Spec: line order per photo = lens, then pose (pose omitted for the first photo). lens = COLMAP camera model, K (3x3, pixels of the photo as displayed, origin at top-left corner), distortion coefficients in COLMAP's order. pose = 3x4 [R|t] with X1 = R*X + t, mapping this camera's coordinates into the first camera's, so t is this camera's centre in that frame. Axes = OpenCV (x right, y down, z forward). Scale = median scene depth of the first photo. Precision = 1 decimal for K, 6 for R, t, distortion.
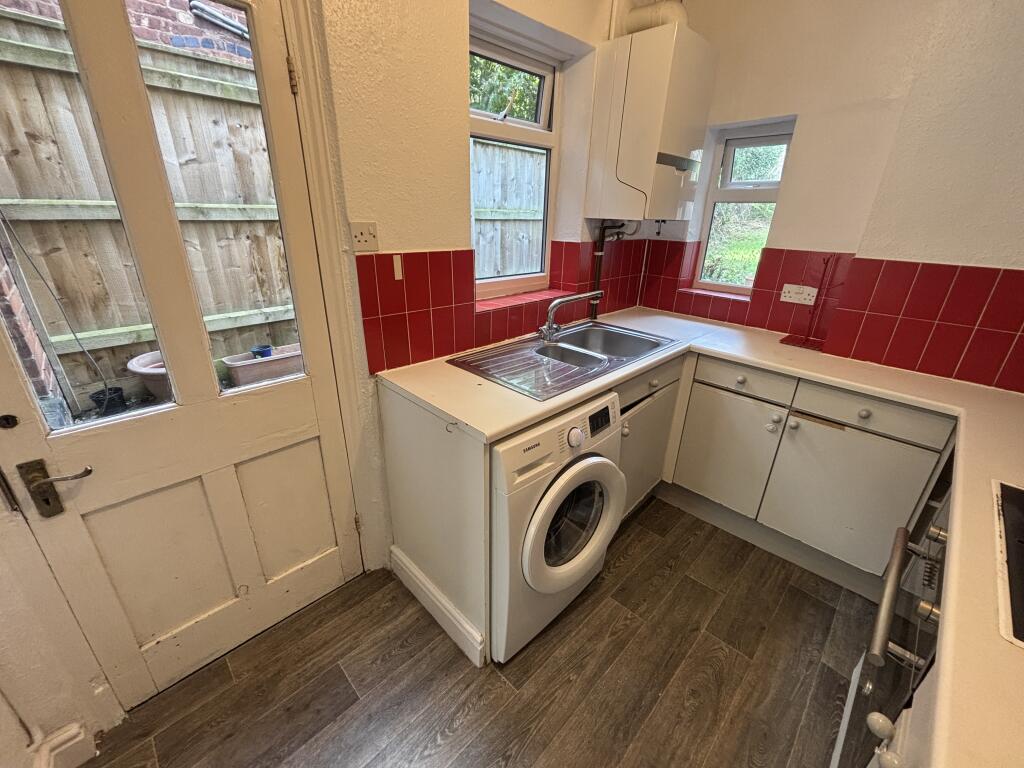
lens RADIAL K [[415.8, 0, 512.0], [0, 415.8, 384.0], [0, 0, 1]] dist [-0.000130, -0.002924]
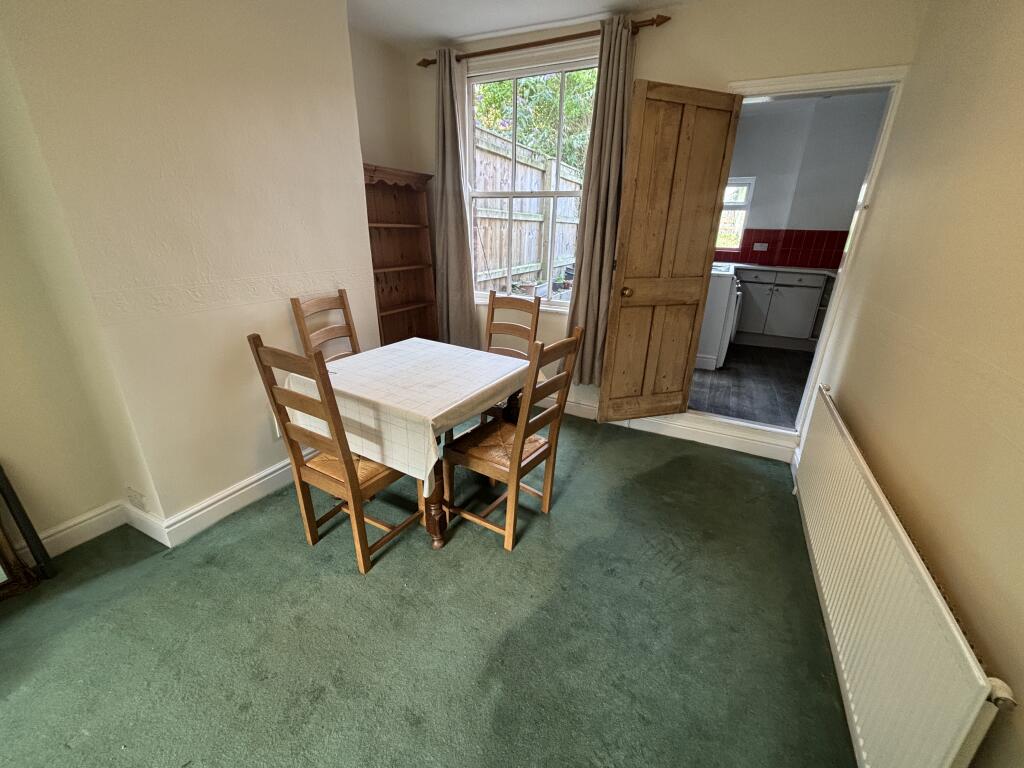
lens RADIAL K [[415.8, 0, 512.0], [0, 415.8, 384.0], [0, 0, 1]] dist [-0.000130, -0.002924]
pose [[0.949125, -0.109494, 0.295250, -1.726776], [0.117727, 0.992994, -0.010196, 0.502704], [-0.292065, 0.044436, 0.955366, -1.010178]]
